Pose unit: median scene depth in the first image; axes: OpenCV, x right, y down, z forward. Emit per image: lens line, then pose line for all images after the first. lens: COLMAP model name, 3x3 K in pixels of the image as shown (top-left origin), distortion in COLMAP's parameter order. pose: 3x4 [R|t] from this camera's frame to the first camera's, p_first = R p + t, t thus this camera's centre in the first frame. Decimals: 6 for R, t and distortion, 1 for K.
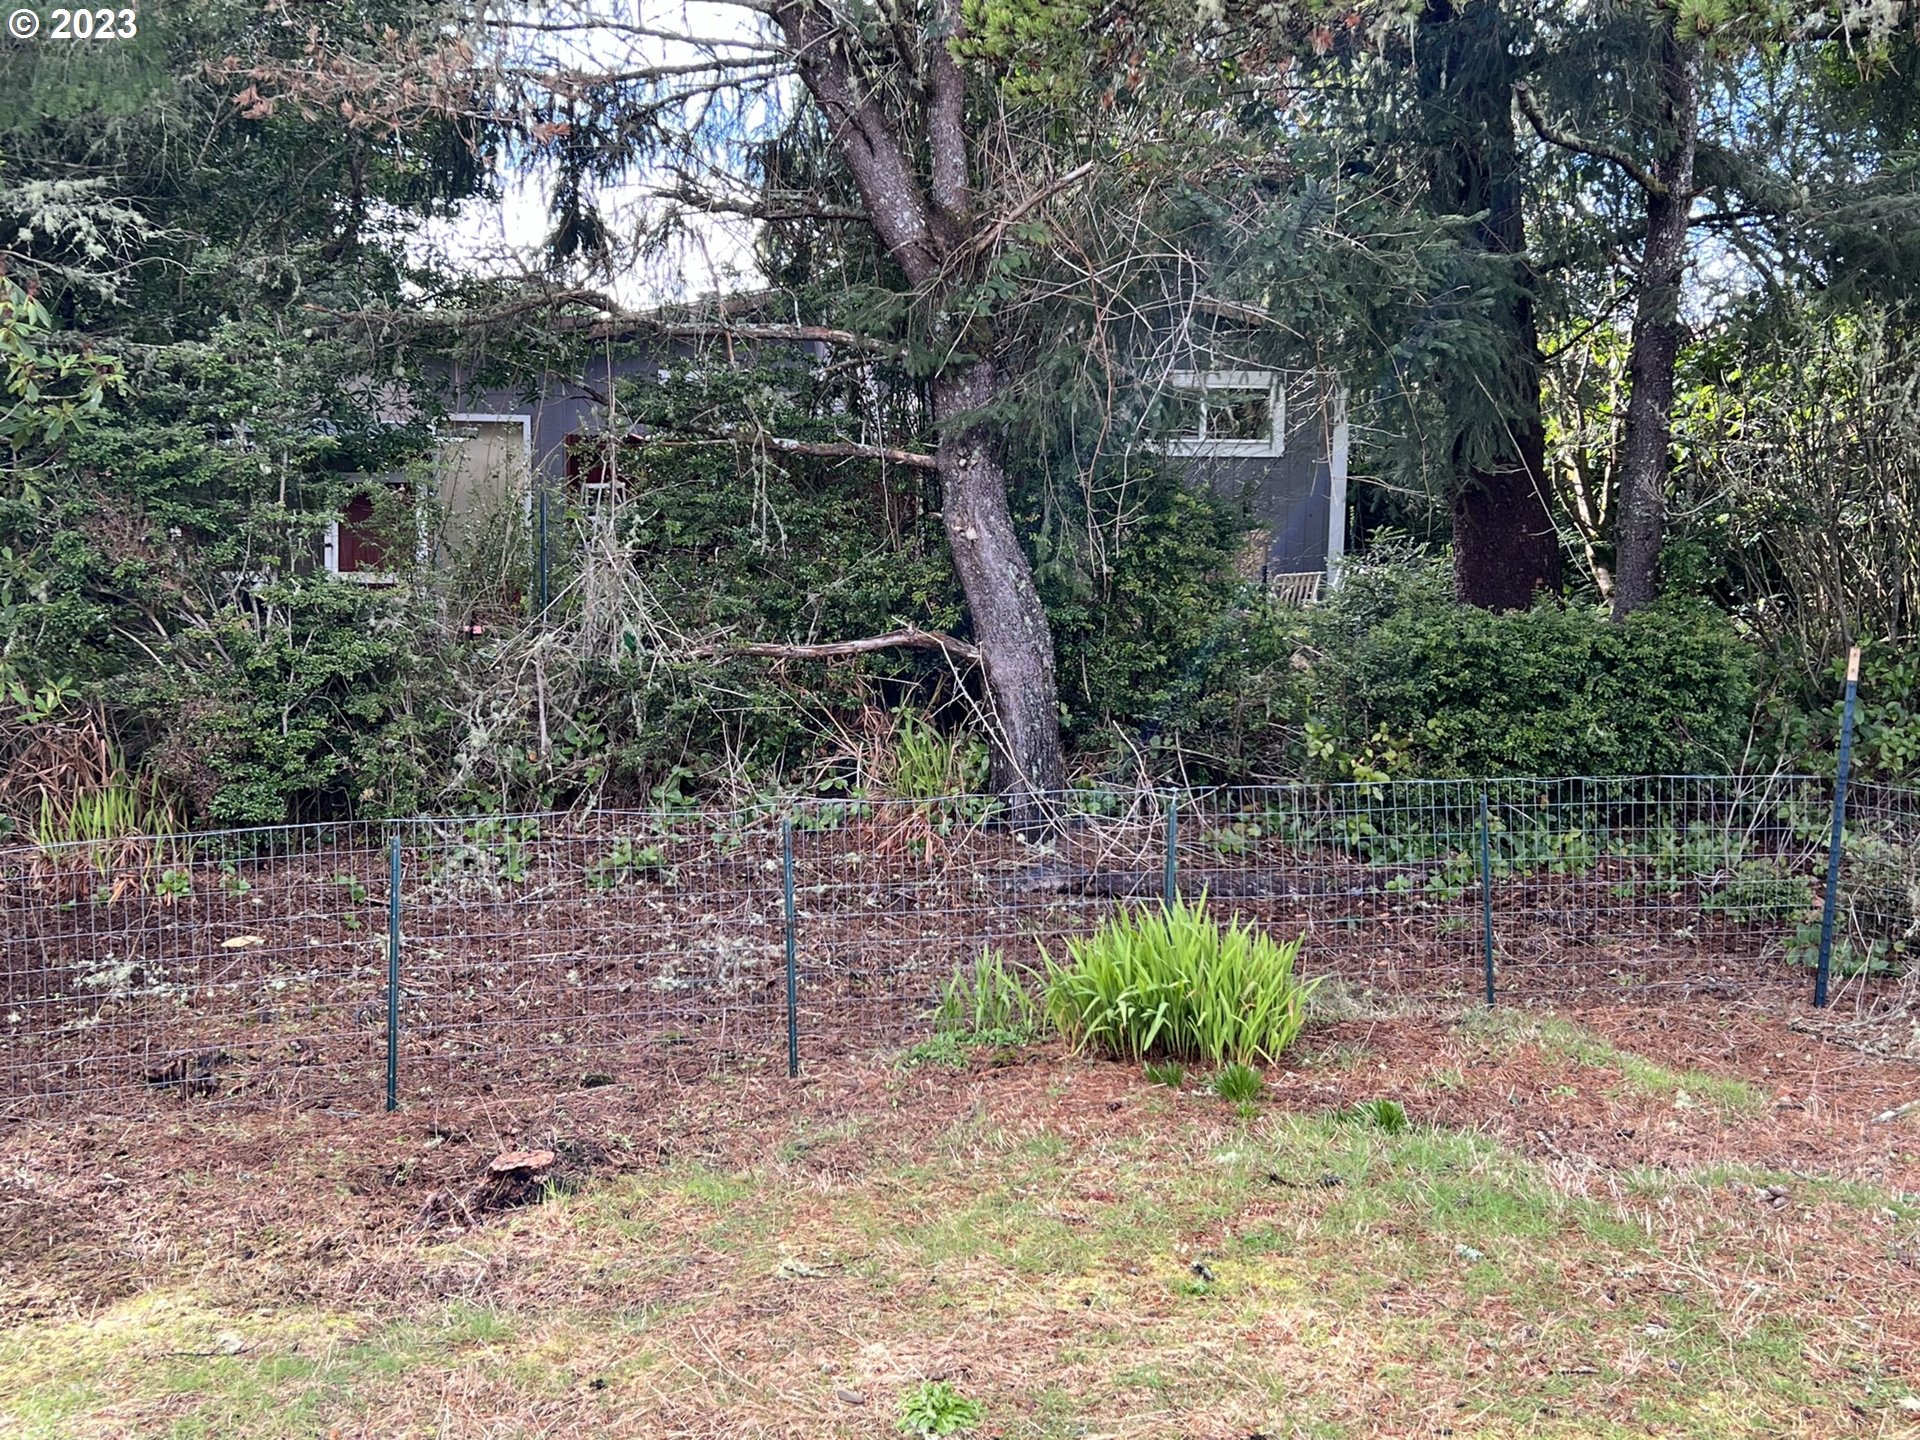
lens RADIAL K [[2154.6, 0, 955.3], [0, 2154.6, 689.2], [0, 0, 1]] dist [0.127298, -0.310994]
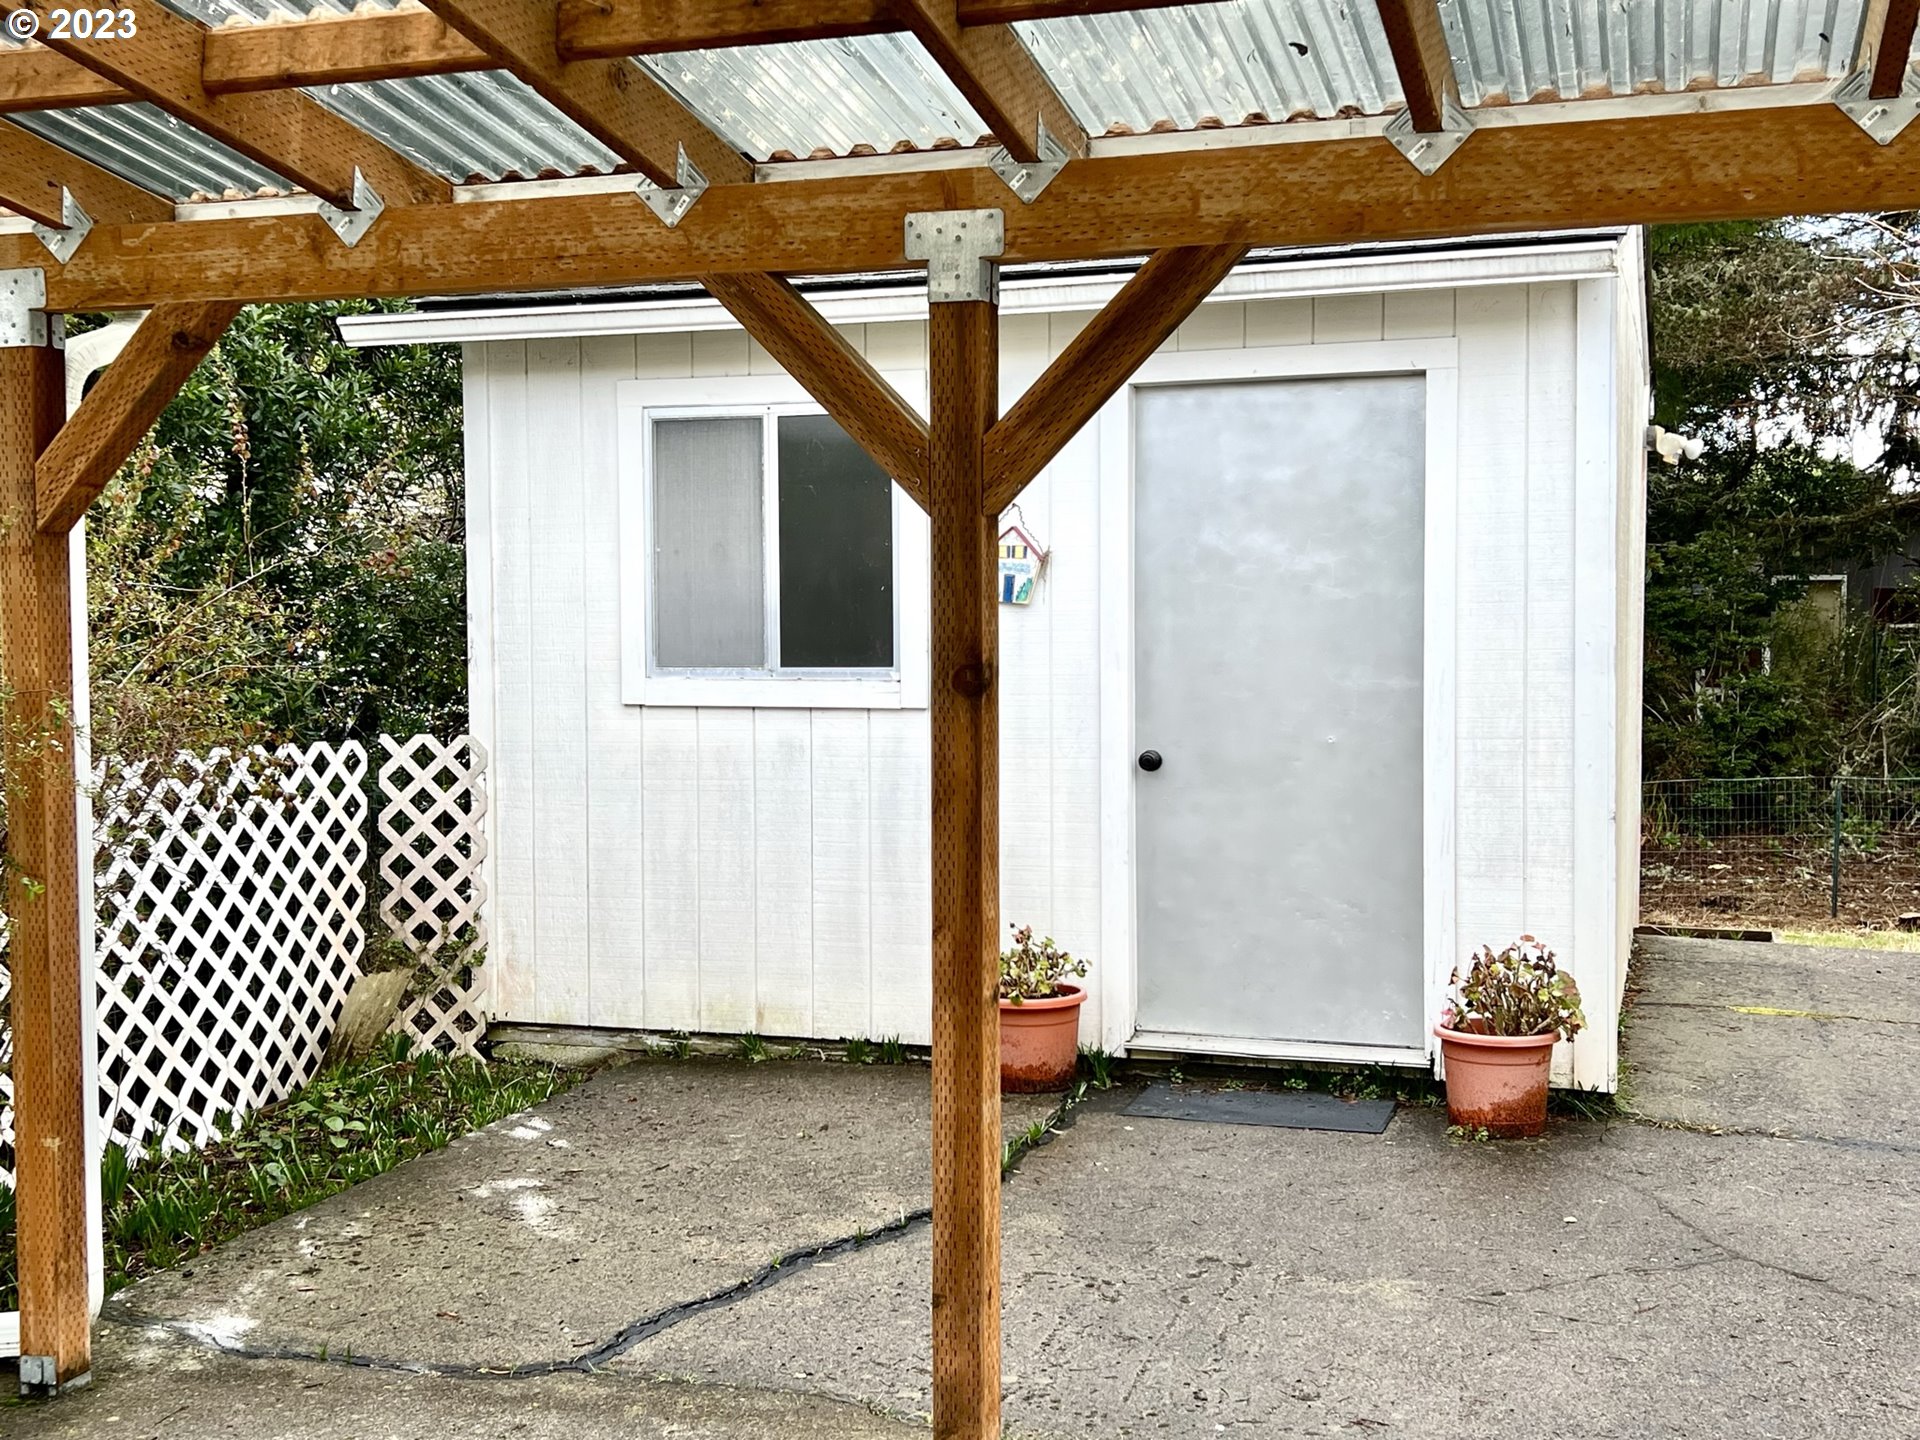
lens RADIAL K [[2154.6, 0, 955.3], [0, 2154.6, 689.2], [0, 0, 1]] dist [0.127298, -0.310994]
pose [[0.855118, 0.007027, -0.518385, 0.066458], [-0.044352, 0.997234, -0.059643, 0.094019], [0.516532, 0.073993, 0.853065, -0.824116]]
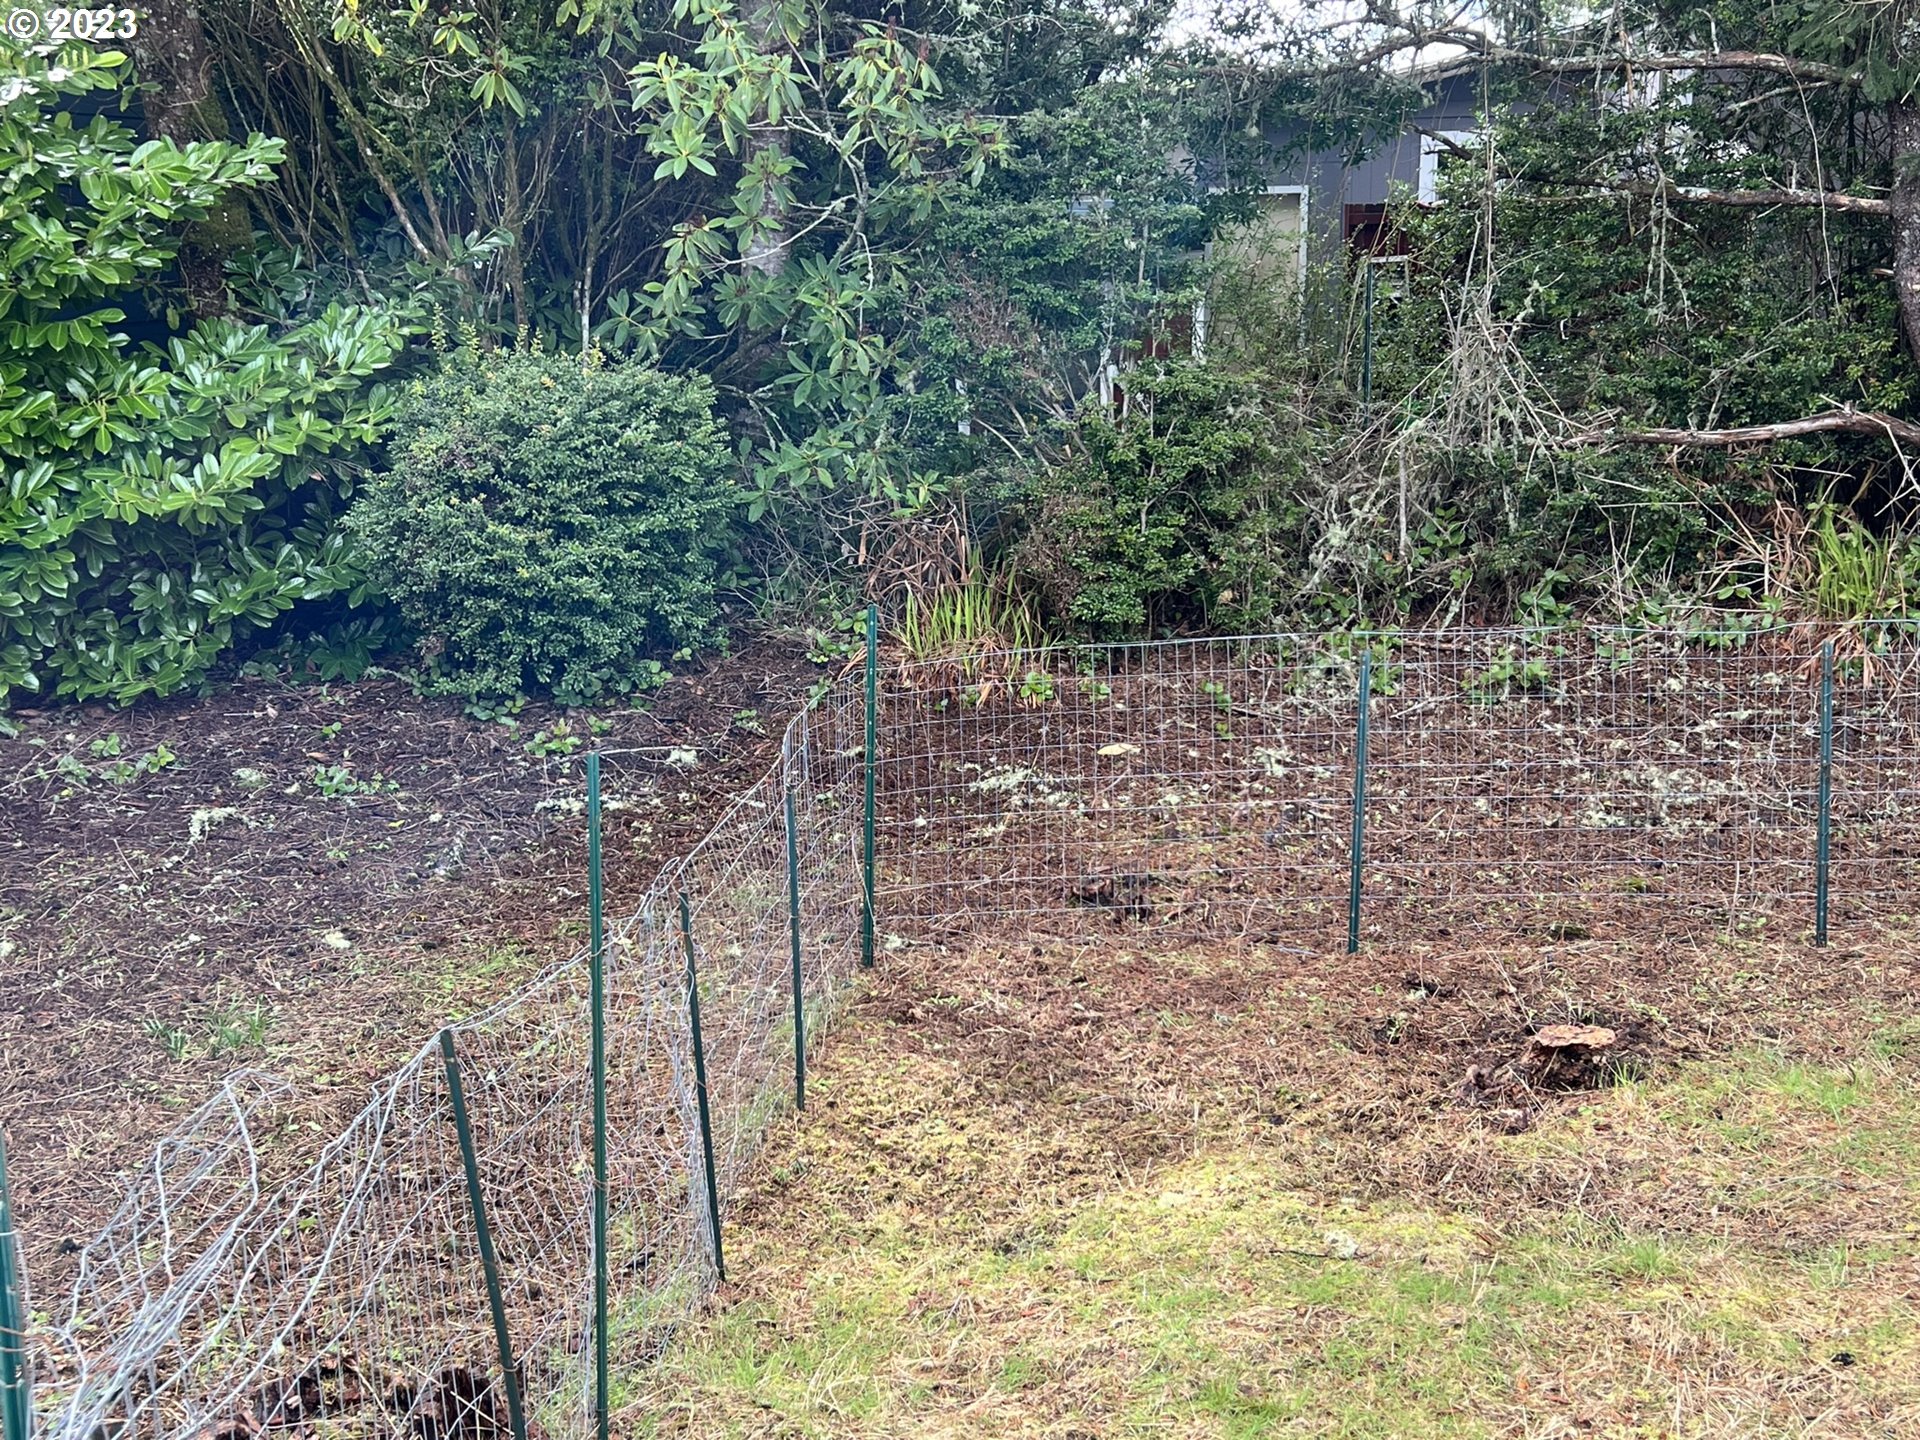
lens RADIAL K [[2152.6, 0, 927.4], [0, 2152.6, 722.8], [0, 0, 1]] dist [0.157470, -0.396112]
pose [[0.952372, 0.034565, -0.302972, -0.109288], [-0.001205, 0.993974, 0.109613, 0.000593], [0.304935, -0.104027, 0.946675, 0.073457]]
